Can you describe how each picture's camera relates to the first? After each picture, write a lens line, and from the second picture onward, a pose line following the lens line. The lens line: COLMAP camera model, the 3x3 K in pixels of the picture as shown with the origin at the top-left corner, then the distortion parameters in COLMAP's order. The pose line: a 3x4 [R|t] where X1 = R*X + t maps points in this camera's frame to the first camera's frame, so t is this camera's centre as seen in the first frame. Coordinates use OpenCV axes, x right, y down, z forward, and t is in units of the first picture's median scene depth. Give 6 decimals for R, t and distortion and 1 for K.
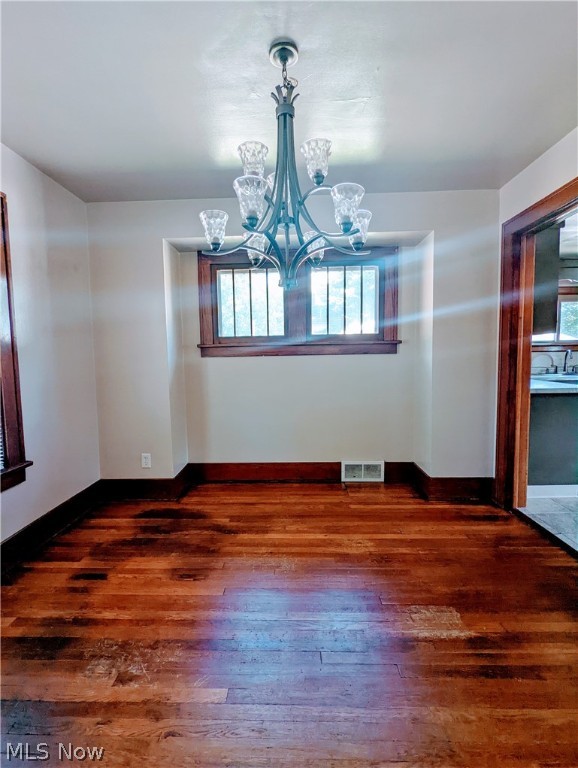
lens RADIAL K [[364.2, 0, 284.8], [0, 364.2, 381.6], [0, 0, 1]] dist [-0.001258, -0.000552]
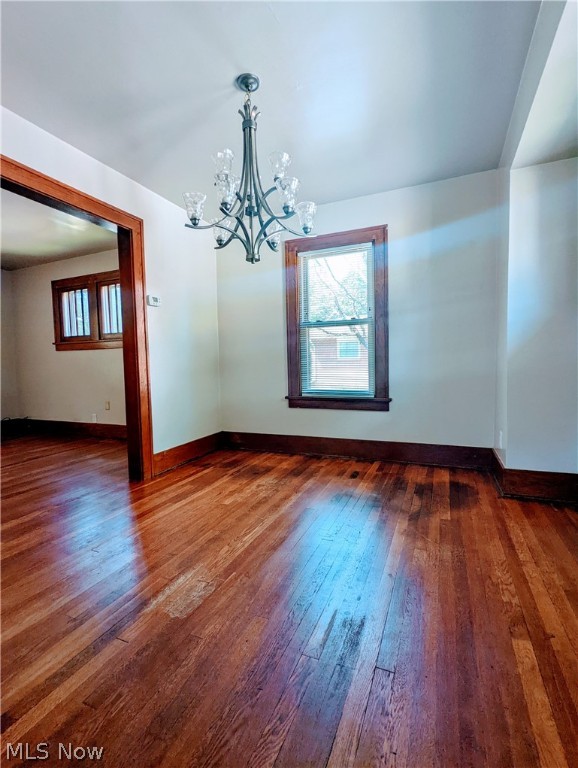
lens RADIAL K [[364.2, 0, 284.8], [0, 364.2, 381.6], [0, 0, 1]] dist [-0.001258, -0.000552]
pose [[-0.371229, 0.076106, -0.925417, 0.833819], [-0.038505, 0.994516, 0.097235, 0.019496], [0.927743, 0.071730, -0.366262, 1.133223]]
